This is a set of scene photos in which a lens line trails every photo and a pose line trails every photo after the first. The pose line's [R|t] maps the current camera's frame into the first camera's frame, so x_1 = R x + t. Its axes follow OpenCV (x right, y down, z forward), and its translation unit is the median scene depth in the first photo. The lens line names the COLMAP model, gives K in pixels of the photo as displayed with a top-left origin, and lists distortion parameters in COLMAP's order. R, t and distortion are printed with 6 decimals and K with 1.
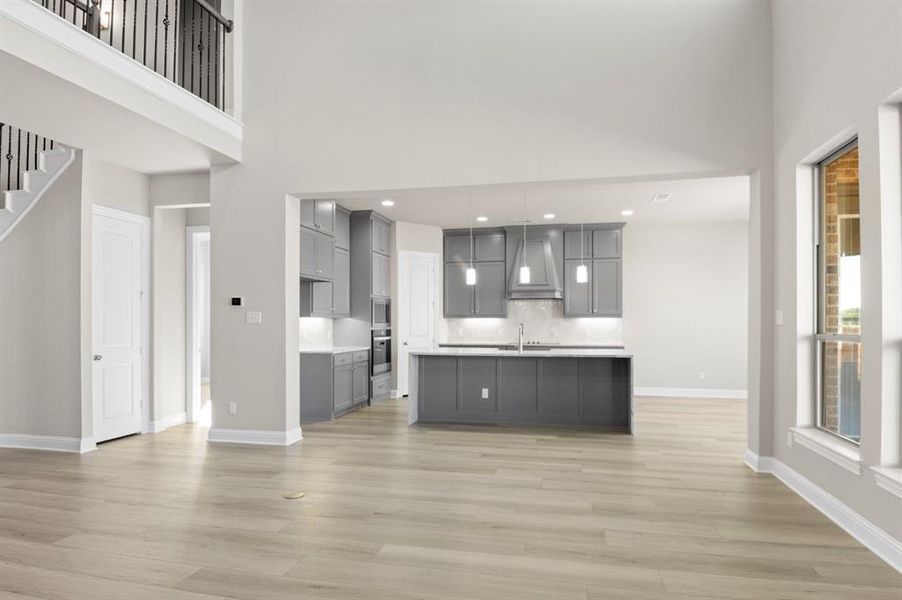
lens RADIAL K [[520.5, 0, 484.9], [0, 520.5, 324.7], [0, 0, 1]] dist [-0.006861, -0.010731]
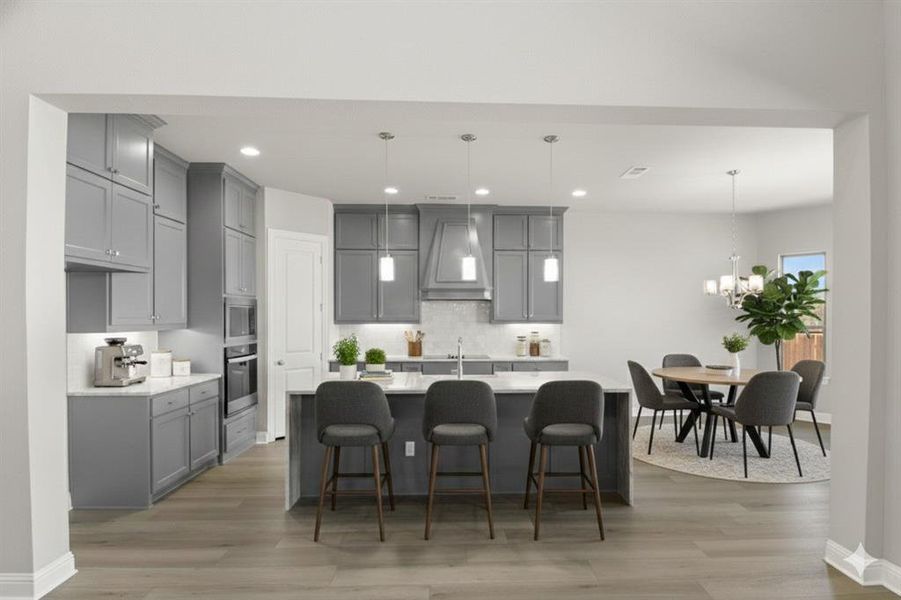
lens RADIAL K [[492.0, 0, 482.0], [0, 492.0, 321.8], [0, 0, 1]] dist [-0.017686, -0.009528]
pose [[0.969615, -0.000653, 0.244636, -0.054884], [-0.001584, 0.999959, 0.008946, -0.028741], [-0.244632, -0.009062, 0.969574, 0.331288]]
